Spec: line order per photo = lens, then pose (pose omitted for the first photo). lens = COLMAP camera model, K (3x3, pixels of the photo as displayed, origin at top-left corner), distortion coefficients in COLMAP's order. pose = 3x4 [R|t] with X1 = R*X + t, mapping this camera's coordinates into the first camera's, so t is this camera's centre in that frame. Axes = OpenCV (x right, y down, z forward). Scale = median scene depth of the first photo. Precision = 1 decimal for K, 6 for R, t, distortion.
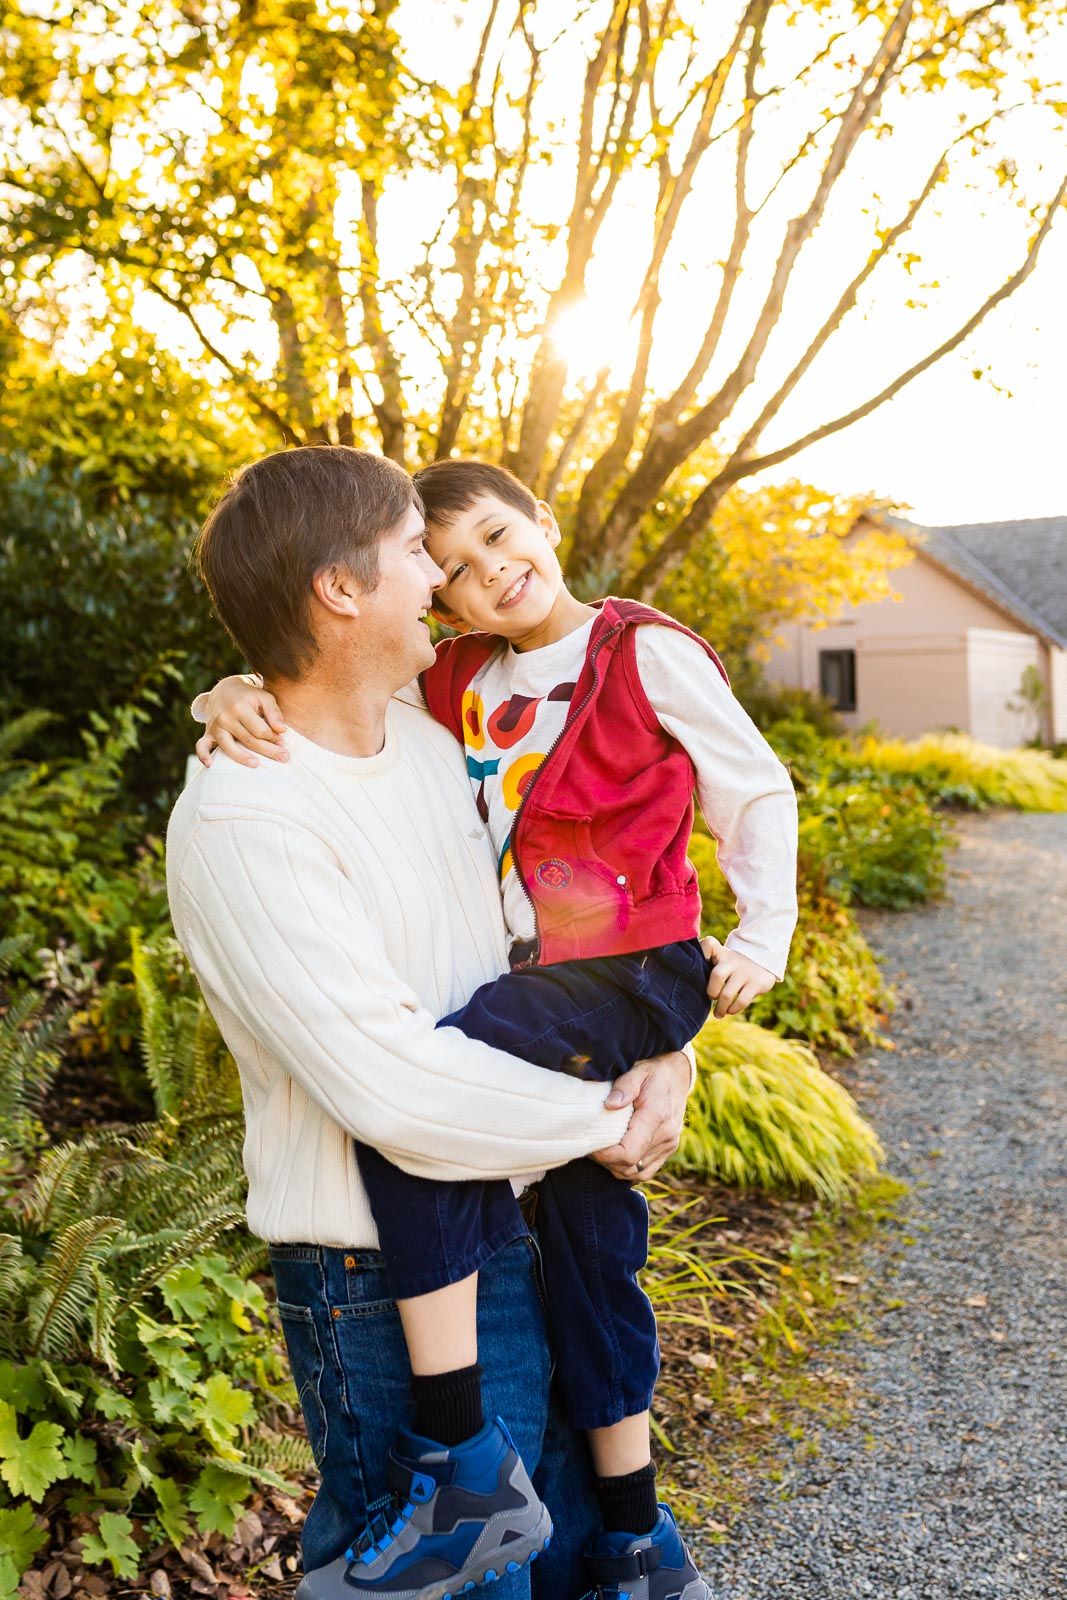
lens RADIAL K [[1840.2, 0, 589.1], [0, 1840.2, 659.8], [0, 0, 1]] dist [-0.005287, 0.000000]
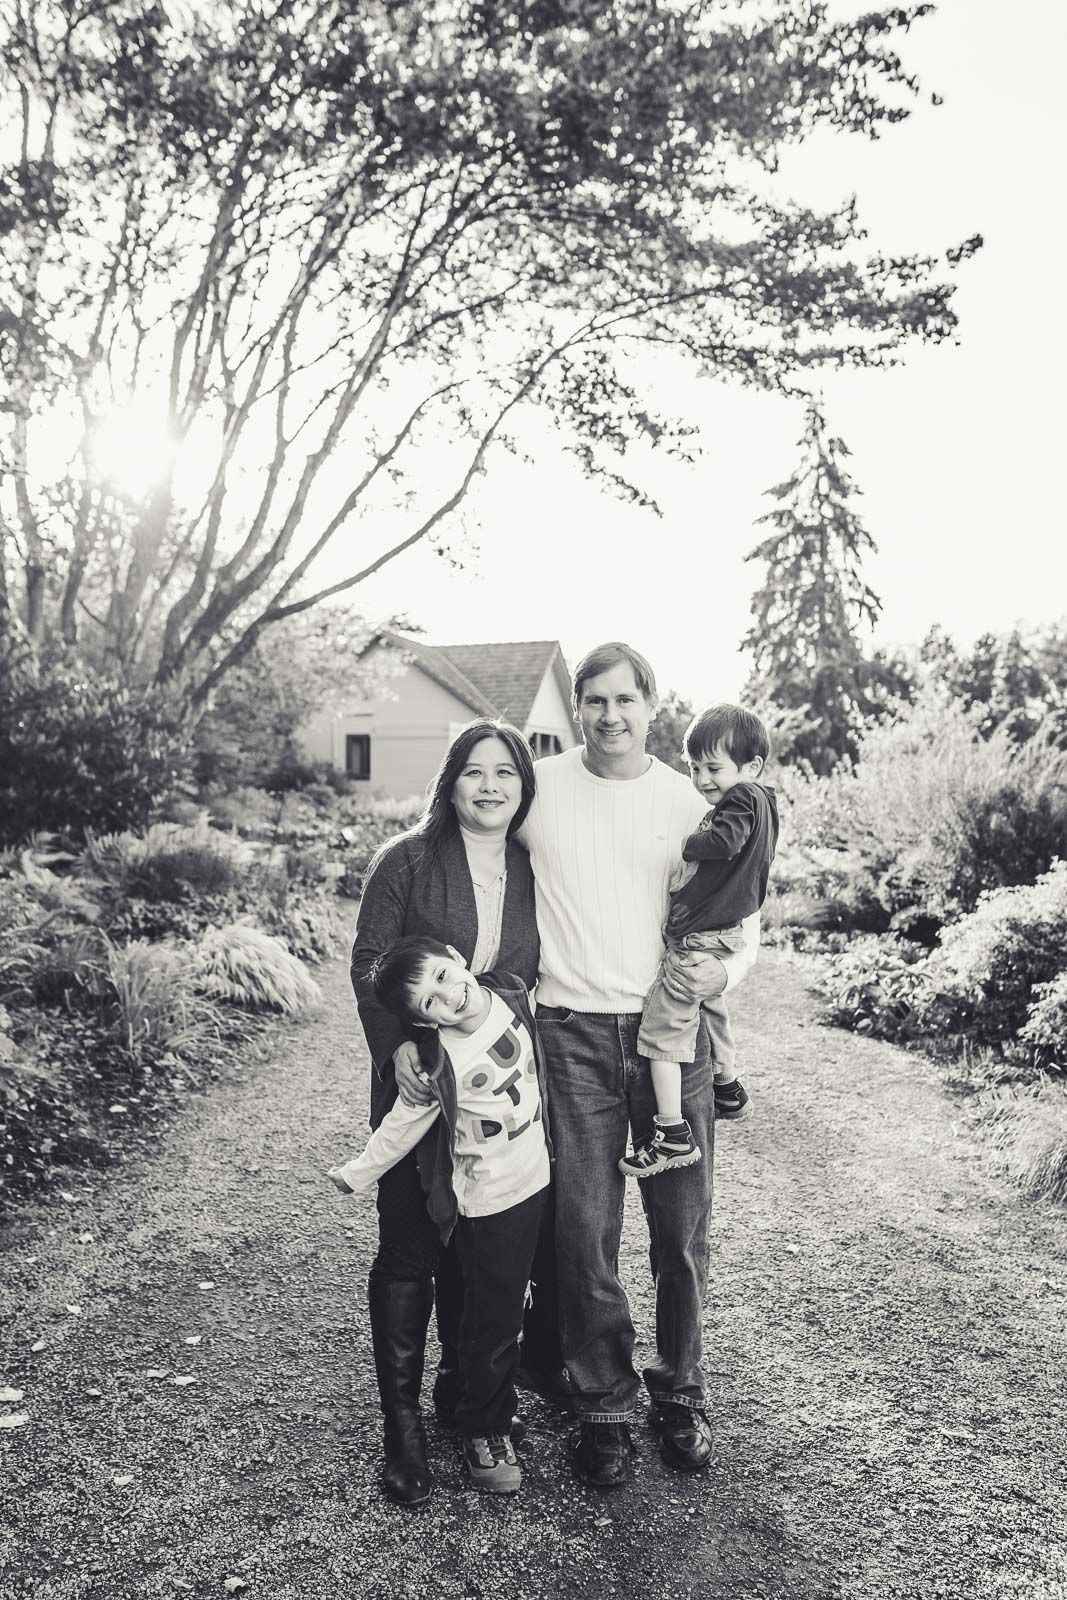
lens RADIAL K [[1578.8, 0, 525.8], [0, 1578.8, 804.8], [0, 0, 1]] dist [0.004455, 0.000000]
pose [[0.976071, 0.015777, 0.216877, 0.003813], [-0.024092, 0.999070, 0.035747, 0.003170], [-0.216111, -0.040116, 0.975544, -0.347038]]
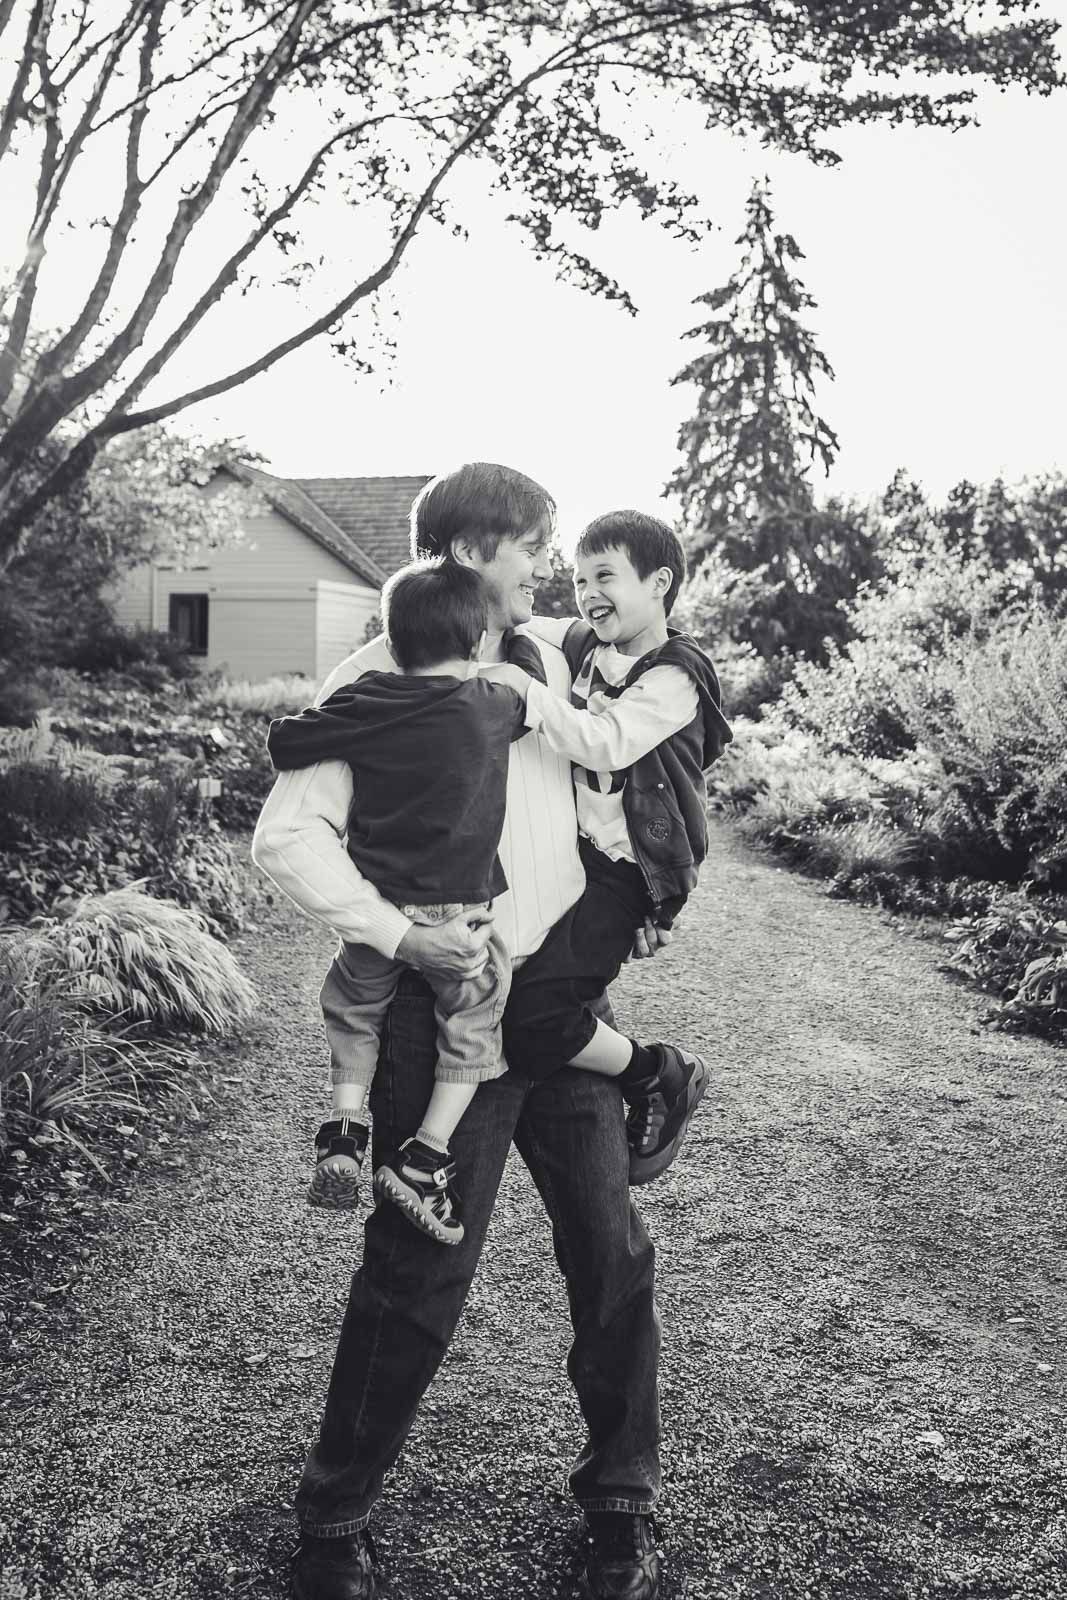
lens RADIAL K [[1918.0, 0, 639.8], [0, 1918.0, 579.9], [0, 0, 1]] dist [0.003628, 0.000000]
pose [[0.929349, 0.042980, 0.366692, -0.046968], [-0.037089, 0.999045, -0.023100, 0.003256], [-0.367335, 0.007868, 0.930055, -0.163349]]
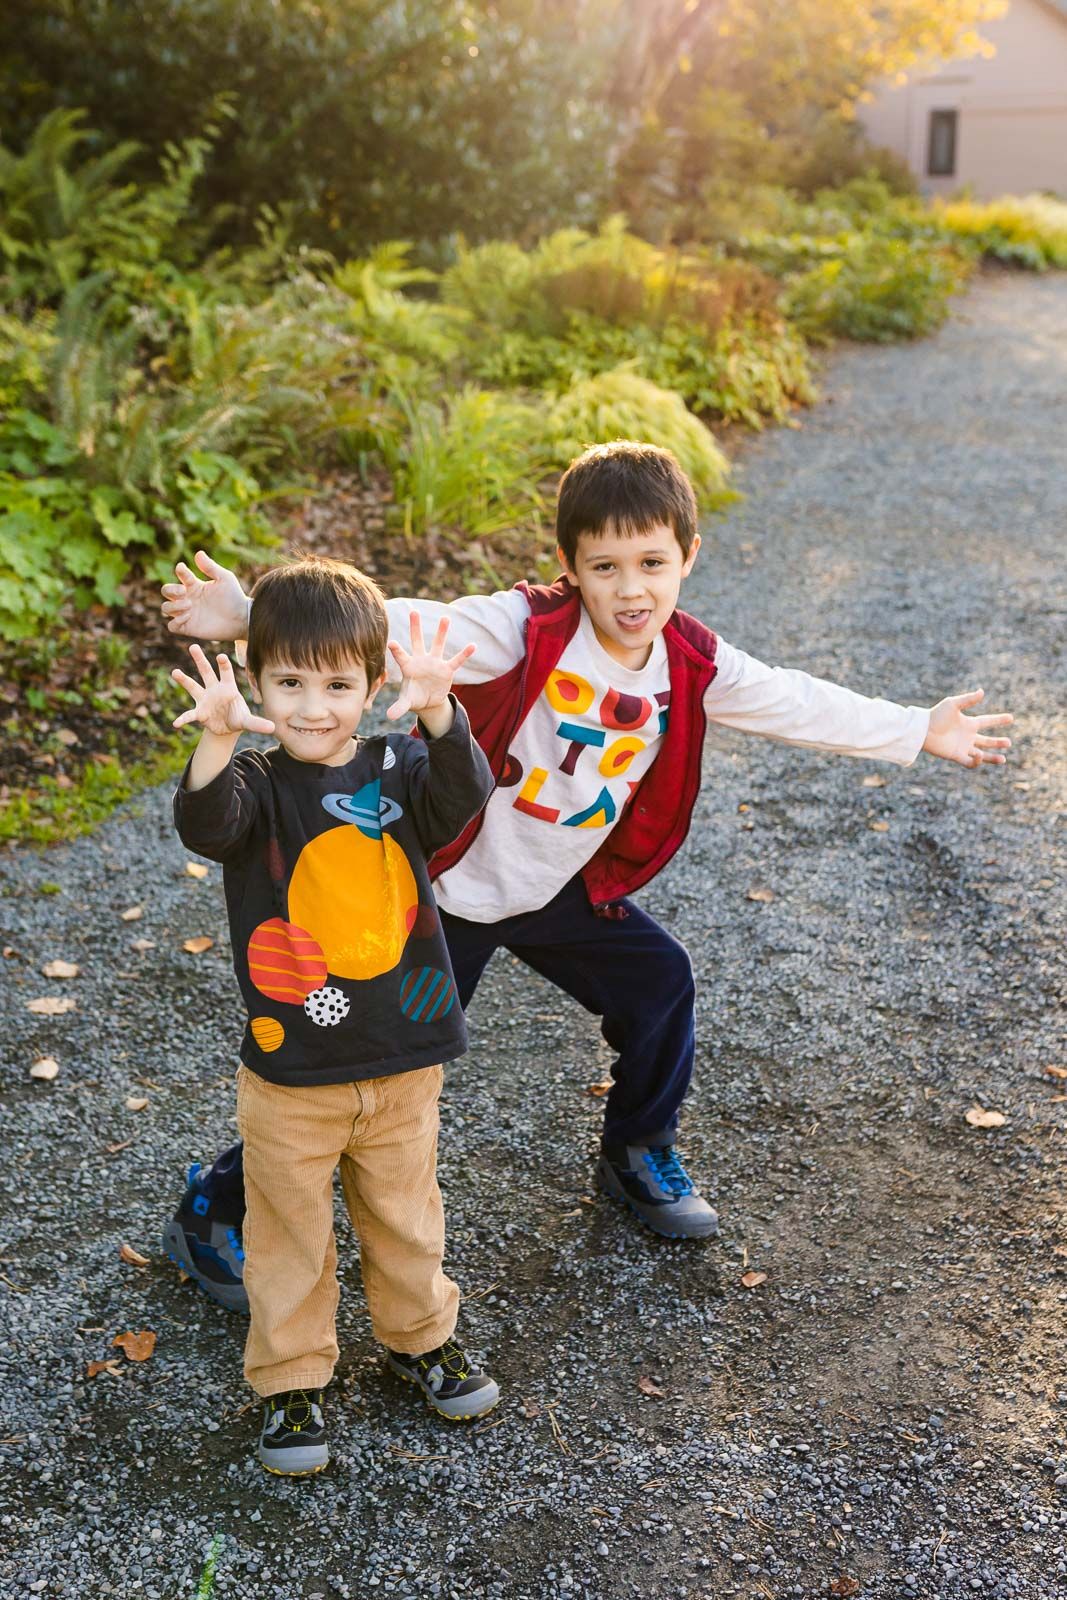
lens RADIAL K [[2062.2, 0, 431.1], [0, 2062.2, 703.2], [0, 0, 1]] dist [0.005457, 0.000000]
pose [[0.986921, 0.047305, -0.154110, 0.098591], [-0.004457, 0.963618, 0.267246, 0.013012], [0.161146, -0.263064, 0.951225, -0.286860]]
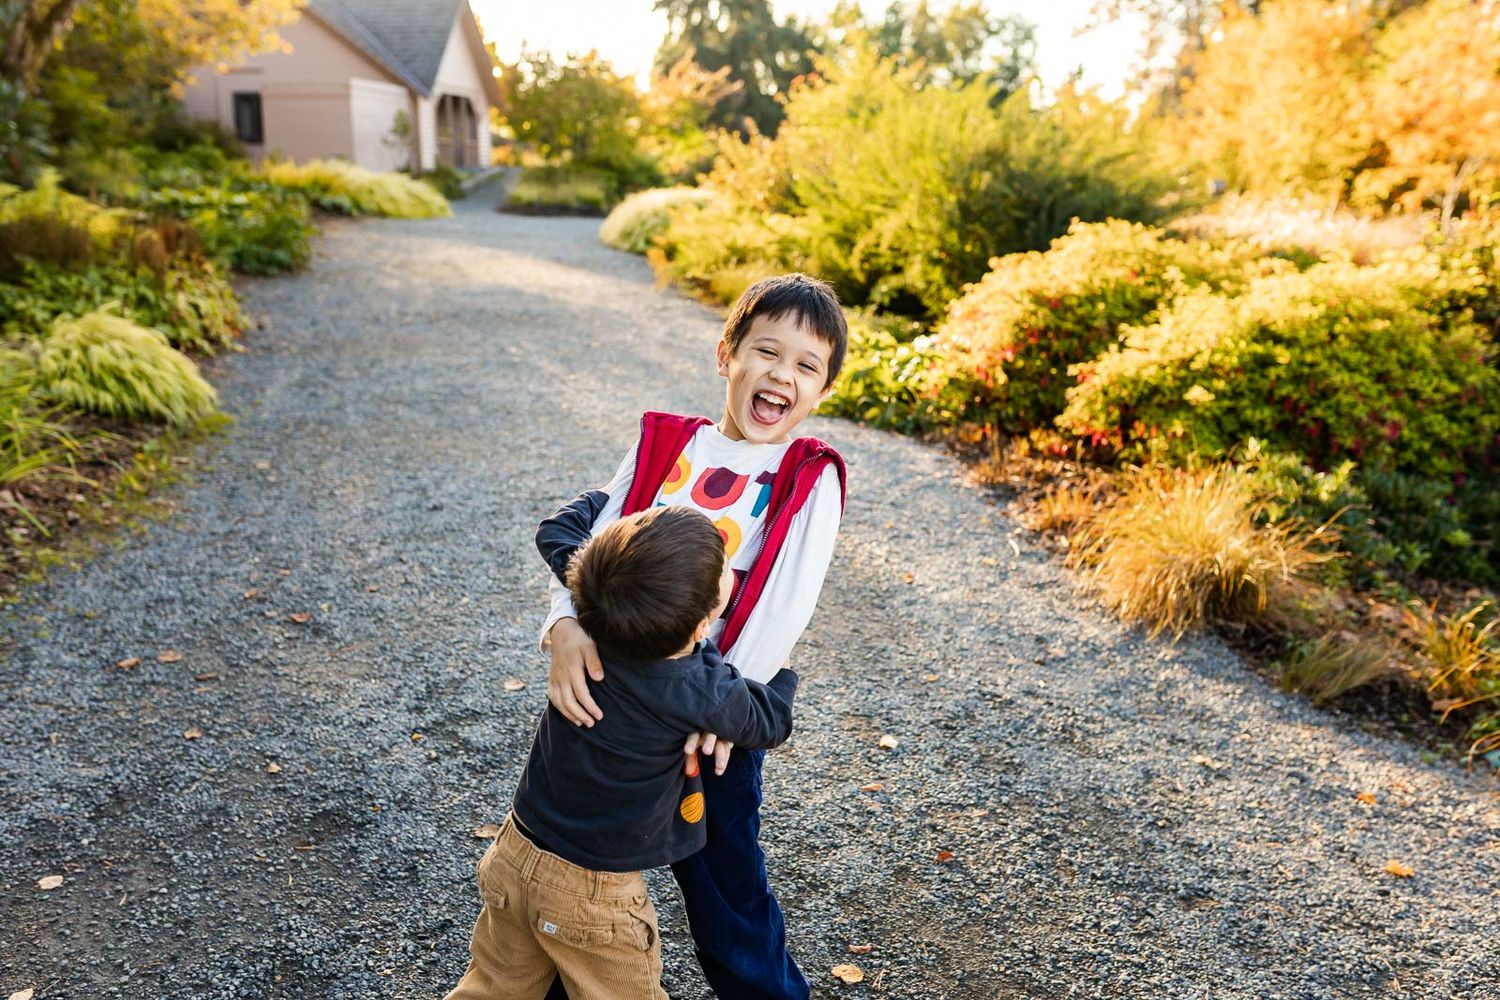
lens RADIAL K [[1480.1, 0, 746.4], [0, 1480.1, 474.9], [0, 0, 1]] dist [0.004455, 0.000000]
pose [[0.909486, -0.066825, 0.410329, 0.026261], [-0.030347, 0.973693, 0.225835, 0.019263], [-0.414626, -0.217846, 0.883532, -0.159869]]
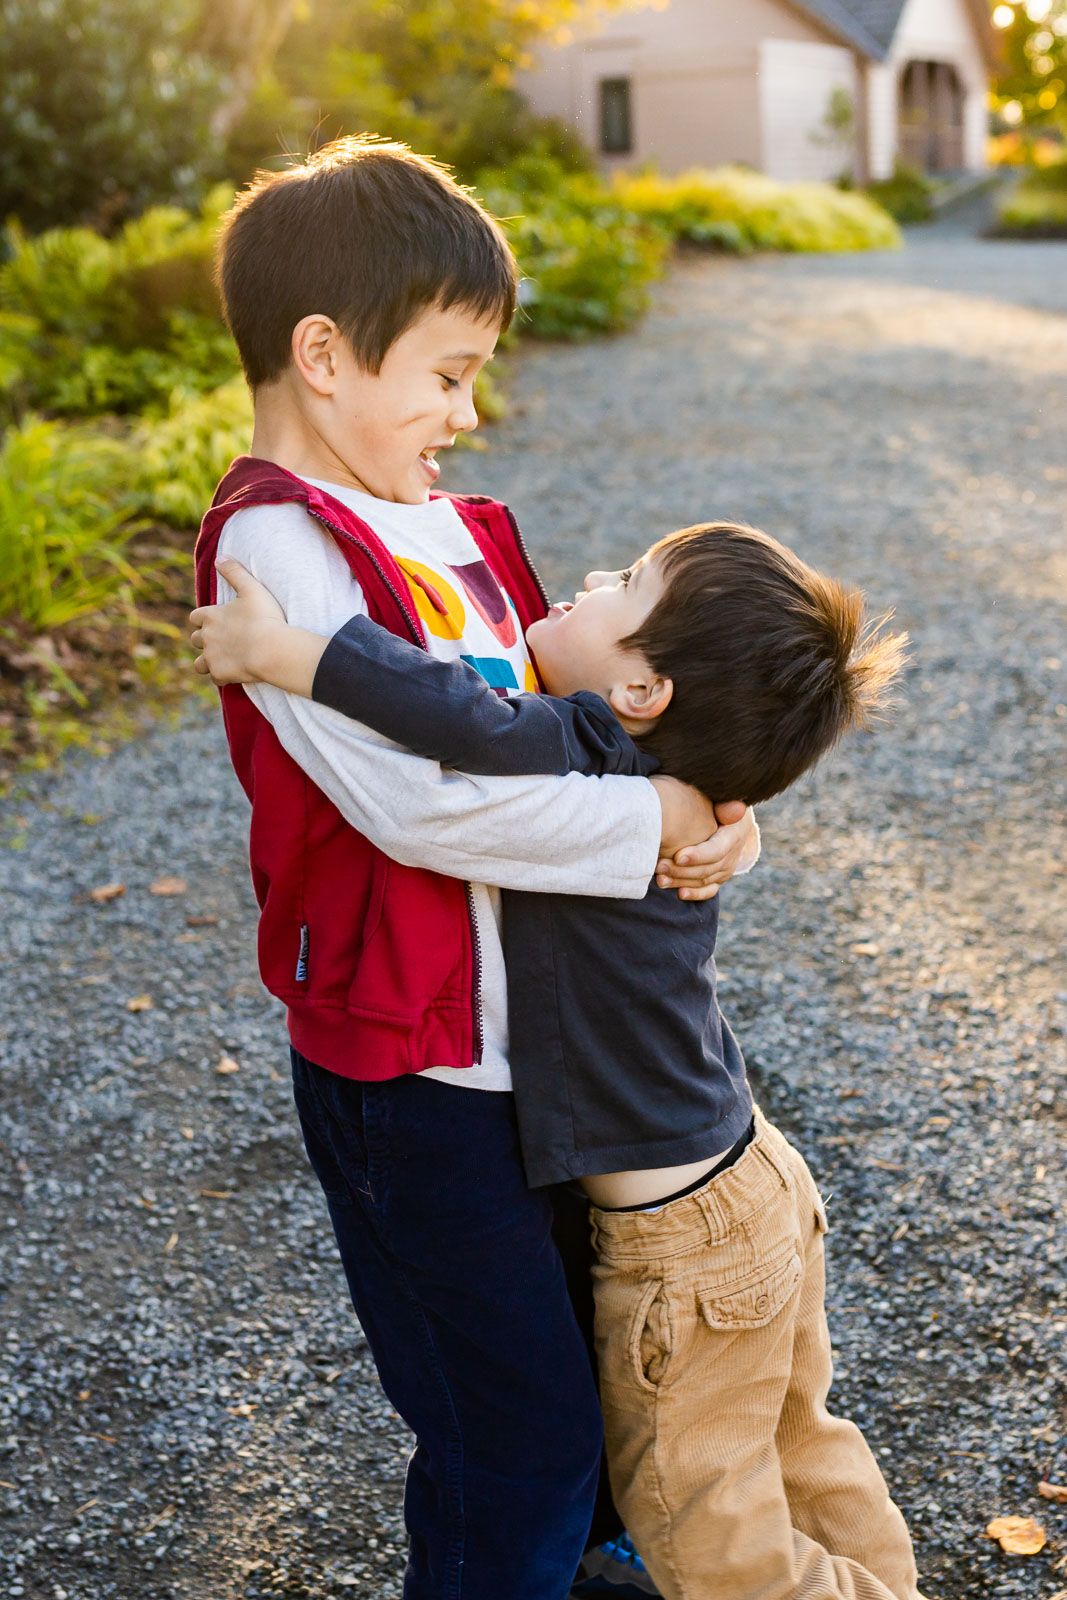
lens RADIAL K [[2288.5, 0, 575.0], [0, 2288.5, 770.9], [0, 0, 1]] dist [0.004550, 0.000000]
pose [[0.997707, -0.045710, 0.049921, 0.099750], [0.030713, 0.962952, 0.267919, 0.037079], [-0.060318, -0.265771, 0.962147, -0.138829]]
